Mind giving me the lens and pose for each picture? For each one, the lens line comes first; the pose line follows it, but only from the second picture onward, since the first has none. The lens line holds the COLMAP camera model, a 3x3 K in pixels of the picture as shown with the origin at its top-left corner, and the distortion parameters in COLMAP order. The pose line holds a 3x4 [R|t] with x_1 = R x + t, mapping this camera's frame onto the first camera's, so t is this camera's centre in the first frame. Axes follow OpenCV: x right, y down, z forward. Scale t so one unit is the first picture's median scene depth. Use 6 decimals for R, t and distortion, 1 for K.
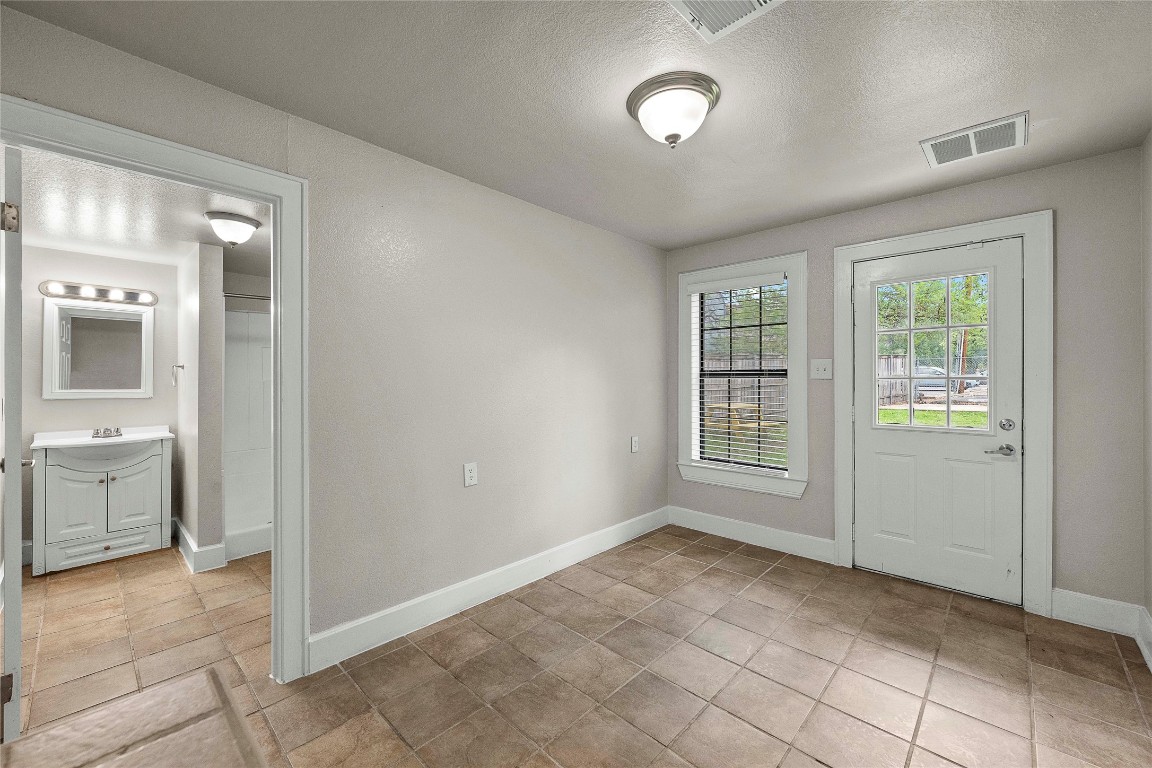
lens RADIAL K [[459.8, 0, 579.4], [0, 459.8, 386.6], [0, 0, 1]] dist [-0.001896, -0.000284]
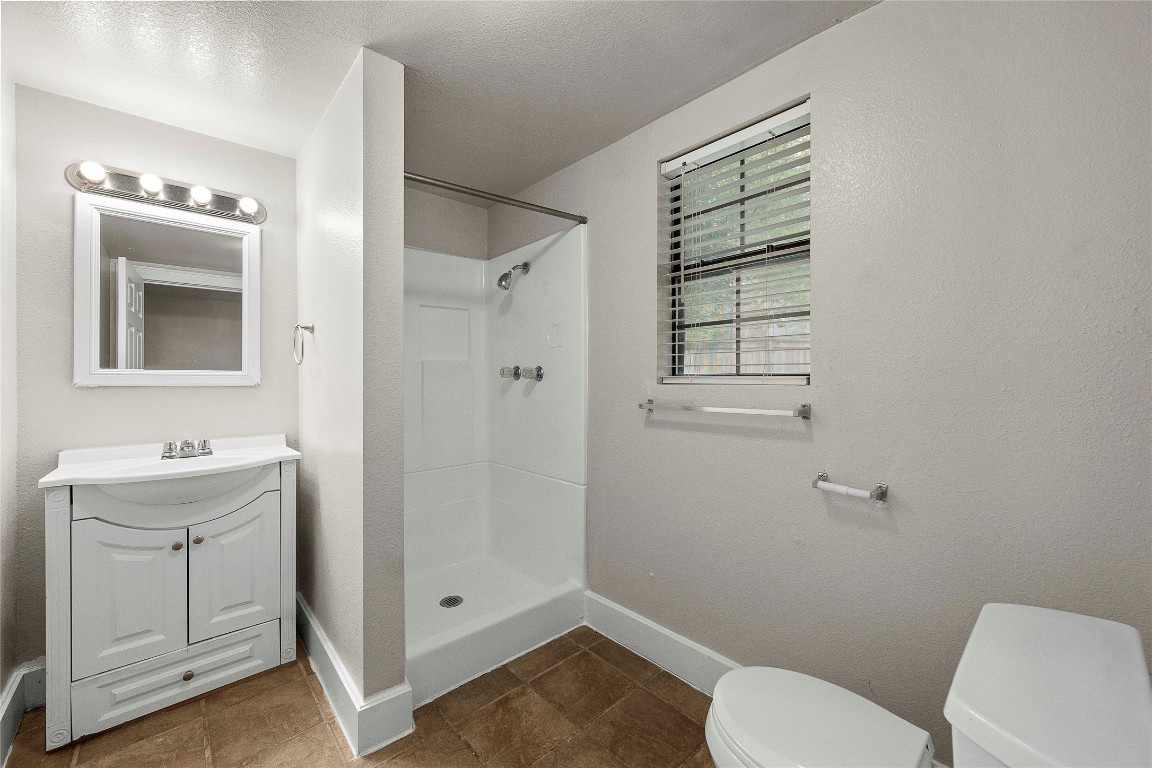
lens RADIAL K [[455.7, 0, 578.4], [0, 455.7, 390.2], [0, 0, 1]] dist [-0.001996, -0.000115]
pose [[0.995589, 0.000441, -0.093817, -0.507283], [0.000408, 0.999959, 0.009035, 0.025876], [0.093818, -0.009034, 0.995548, 0.497718]]
